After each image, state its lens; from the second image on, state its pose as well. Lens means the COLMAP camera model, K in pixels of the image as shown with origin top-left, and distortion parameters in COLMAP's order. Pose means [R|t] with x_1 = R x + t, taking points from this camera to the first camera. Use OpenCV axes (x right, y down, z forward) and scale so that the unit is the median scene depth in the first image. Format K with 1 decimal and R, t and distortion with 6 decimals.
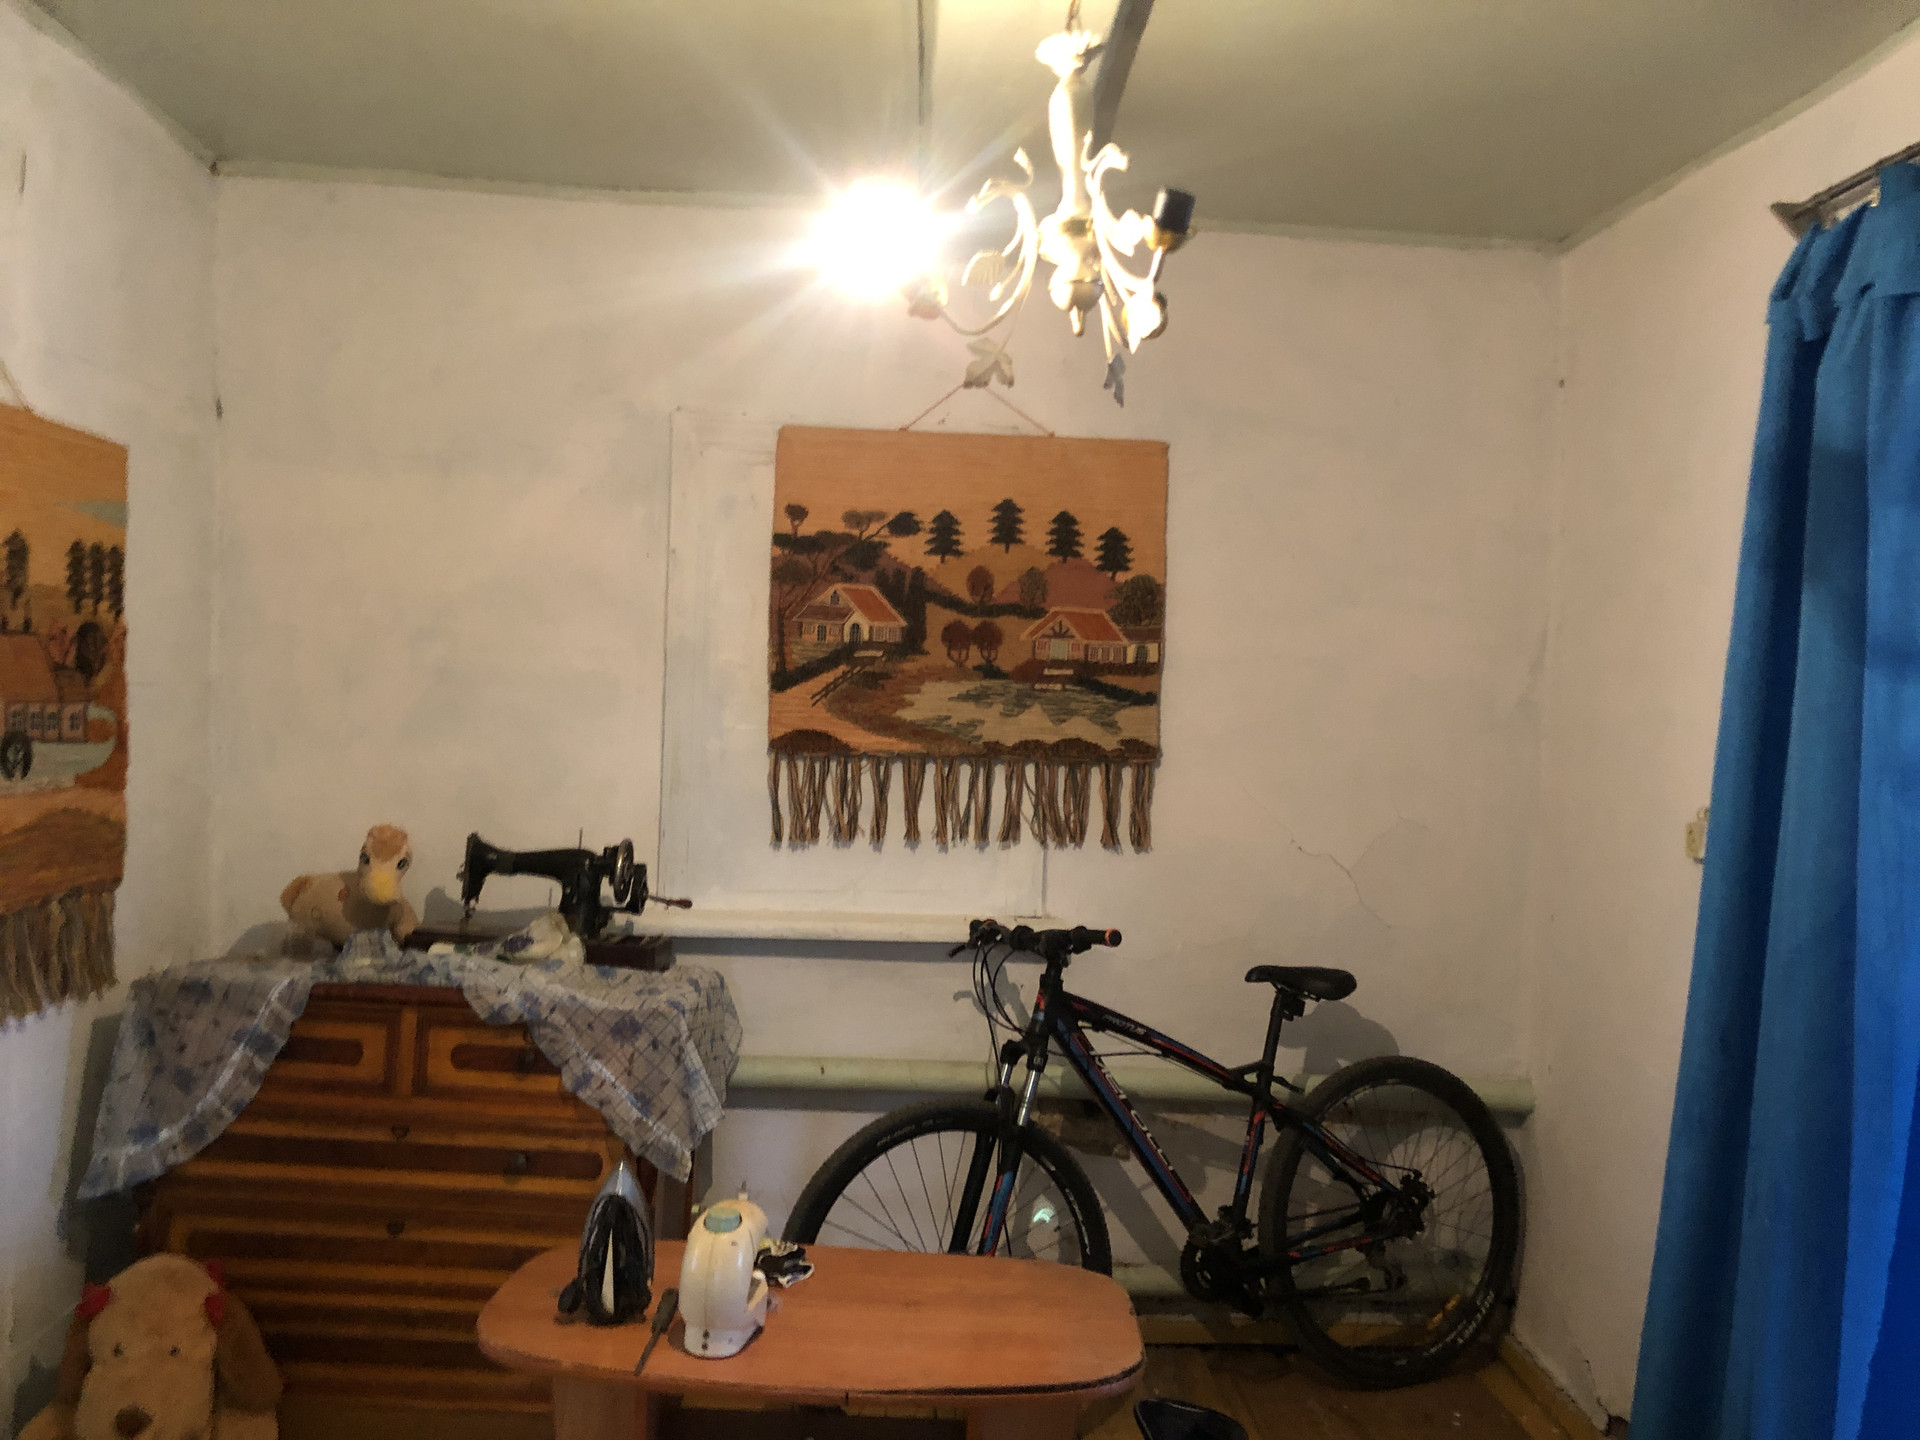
lens RADIAL K [[1561.6, 0, 1005.3], [0, 1561.6, 731.0], [0, 0, 1]] dist [0.029758, -0.062979]
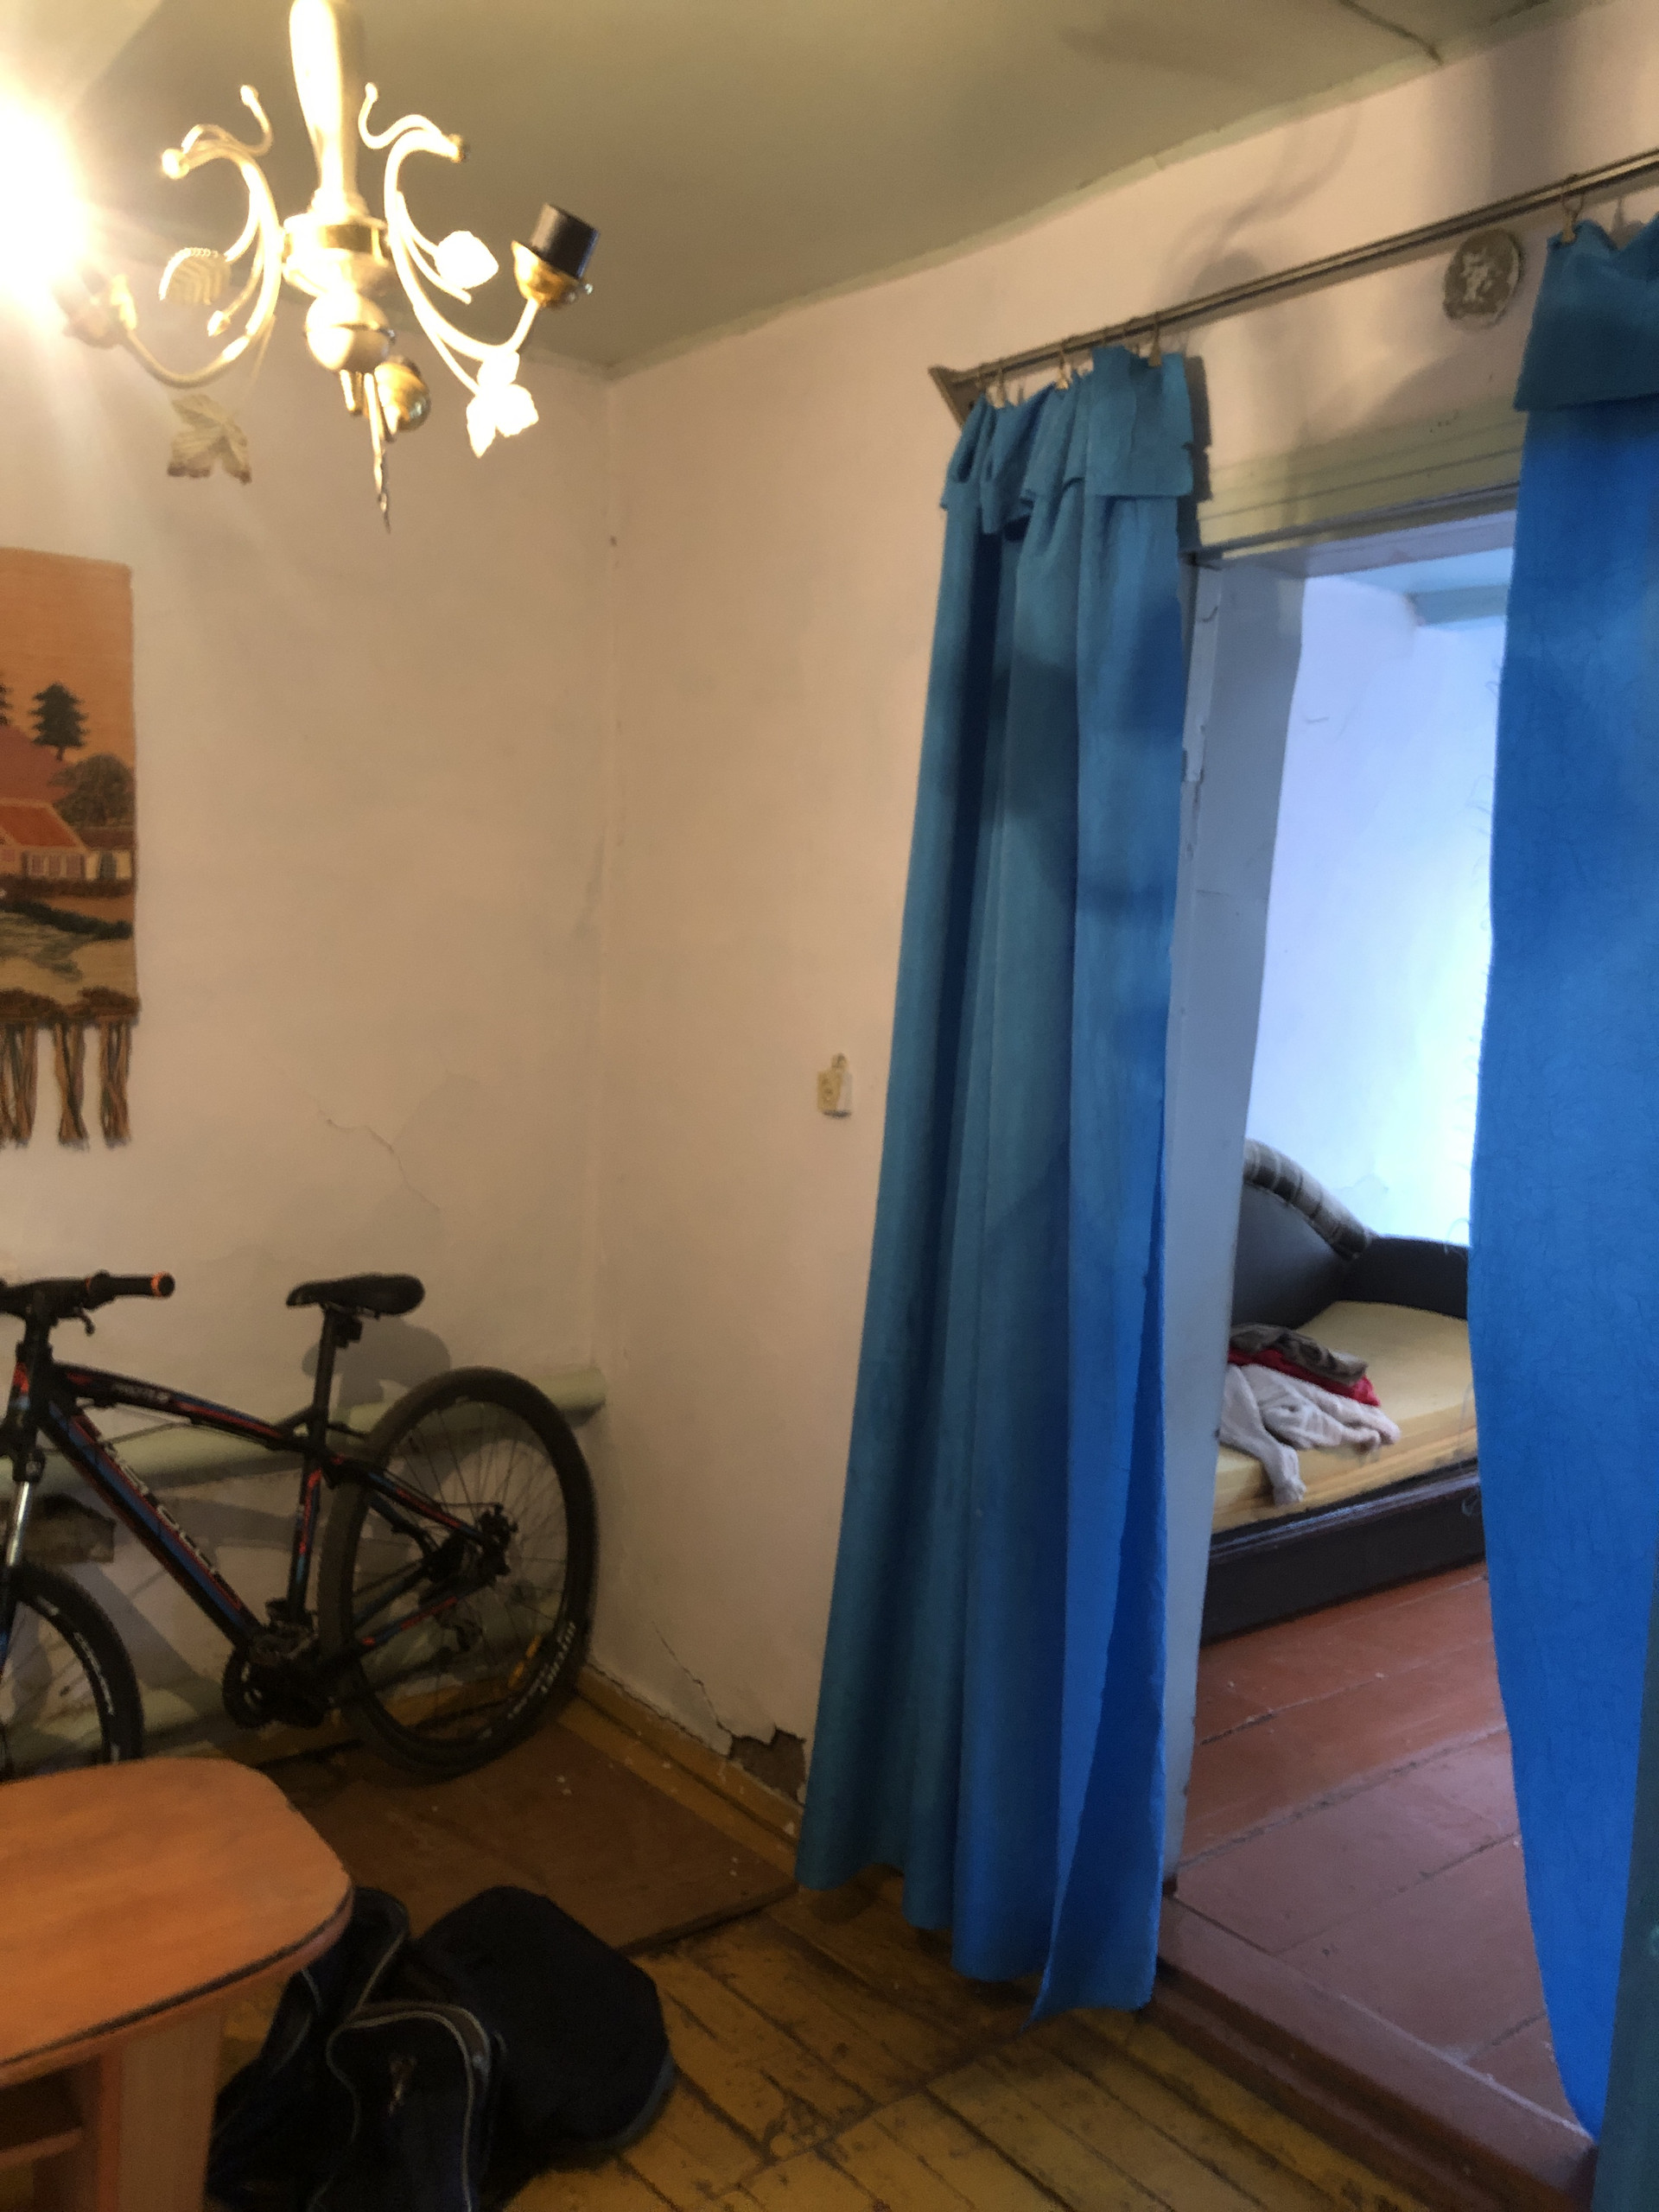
lens RADIAL K [[1799.1, 0, 852.1], [0, 1799.1, 1081.6], [0, 0, 1]] dist [0.029758, -0.062979]
pose [[0.820859, -0.060025, 0.567967, -0.112605], [0.009781, 0.995793, 0.091103, -0.025382], [-0.571046, -0.069227, 0.817994, 0.139266]]
